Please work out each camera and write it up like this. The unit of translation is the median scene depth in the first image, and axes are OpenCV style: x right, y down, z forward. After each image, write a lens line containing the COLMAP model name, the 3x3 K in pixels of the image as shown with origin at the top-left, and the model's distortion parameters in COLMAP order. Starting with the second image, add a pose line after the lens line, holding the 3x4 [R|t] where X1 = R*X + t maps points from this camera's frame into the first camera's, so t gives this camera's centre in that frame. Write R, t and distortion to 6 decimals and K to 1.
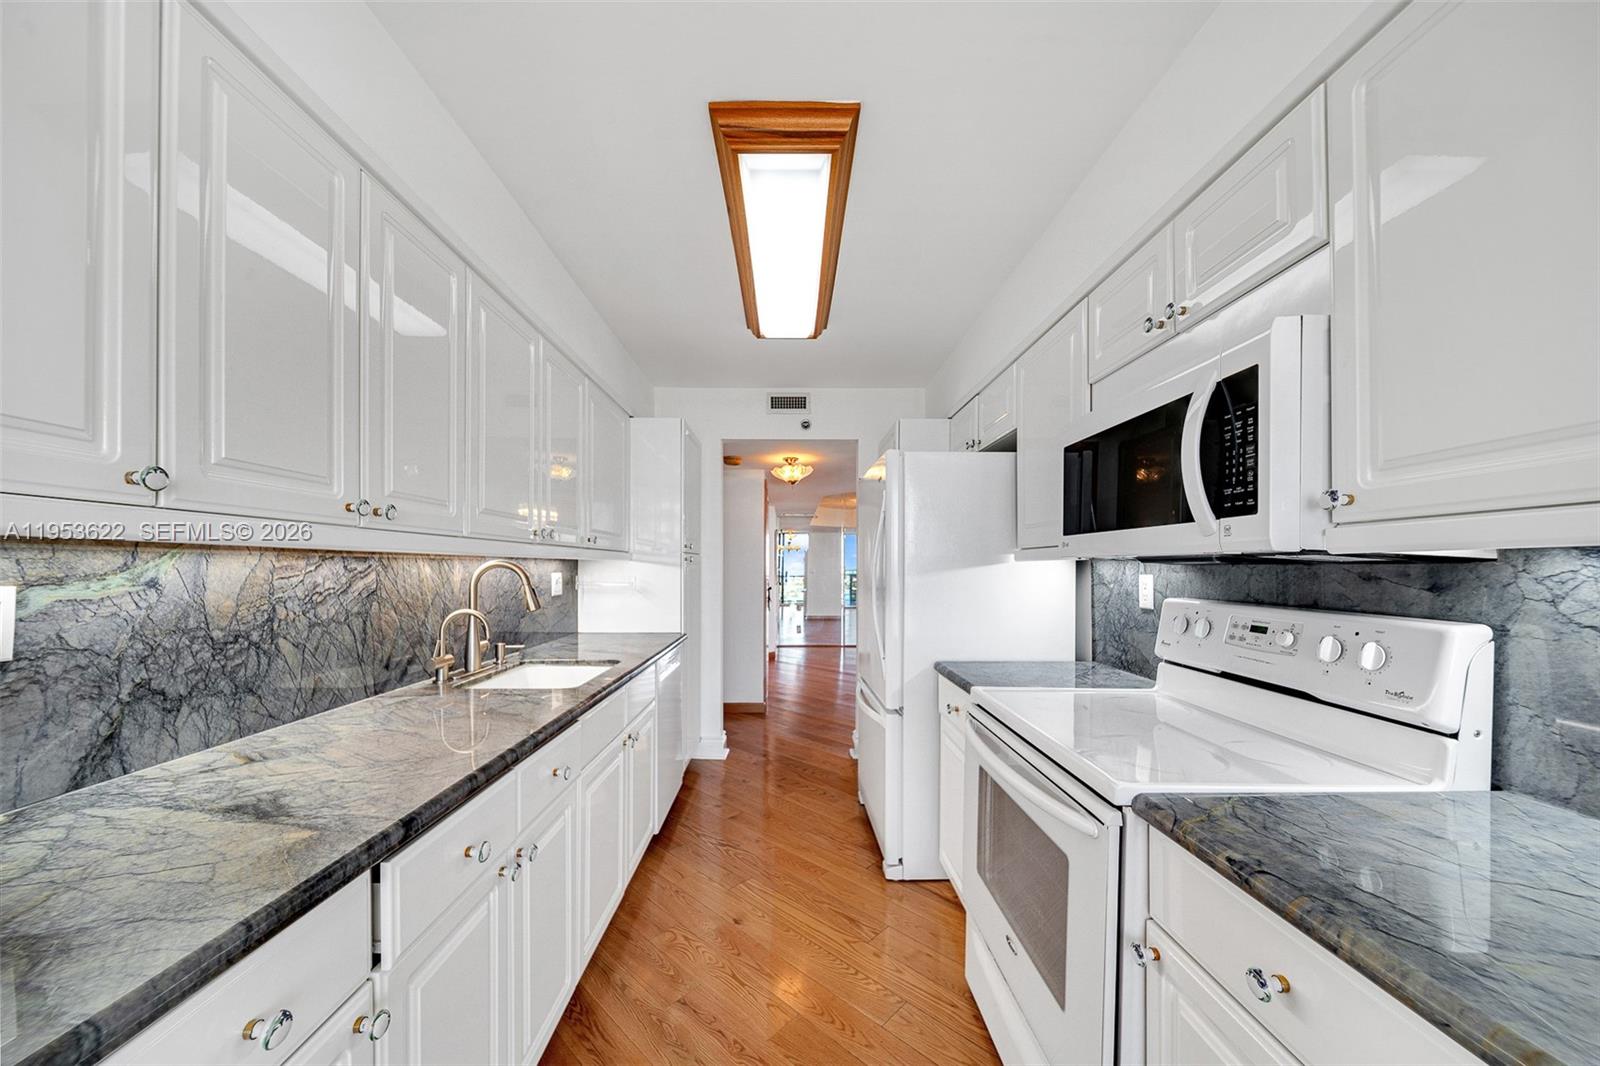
lens RADIAL K [[565.1, 0, 795.3], [0, 565.1, 564.2], [0, 0, 1]] dist [-0.003414, -0.000420]
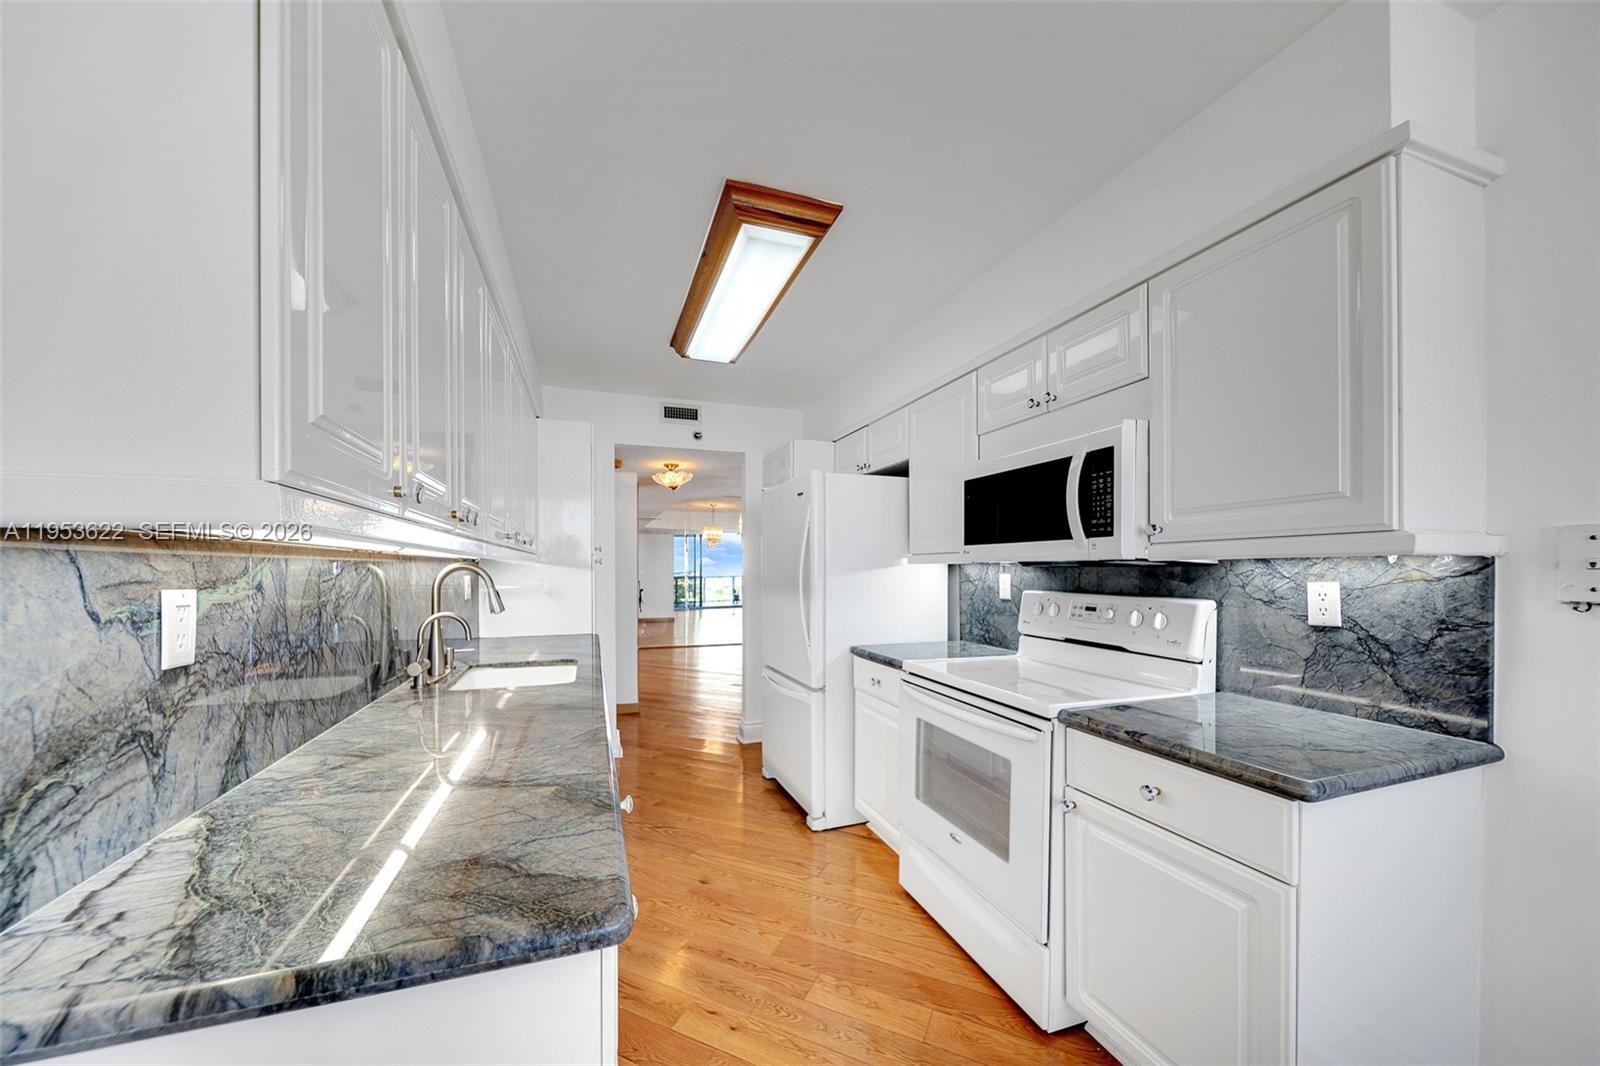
lens RADIAL K [[567.6, 0, 791.2], [0, 567.6, 566.7], [0, 0, 1]] dist [-0.000345, -0.000081]
pose [[0.945445, -0.000842, 0.325782, -0.451135], [0.000395, 0.999999, 0.001437, -0.001894], [-0.325782, -0.001230, 0.945444, -0.195267]]
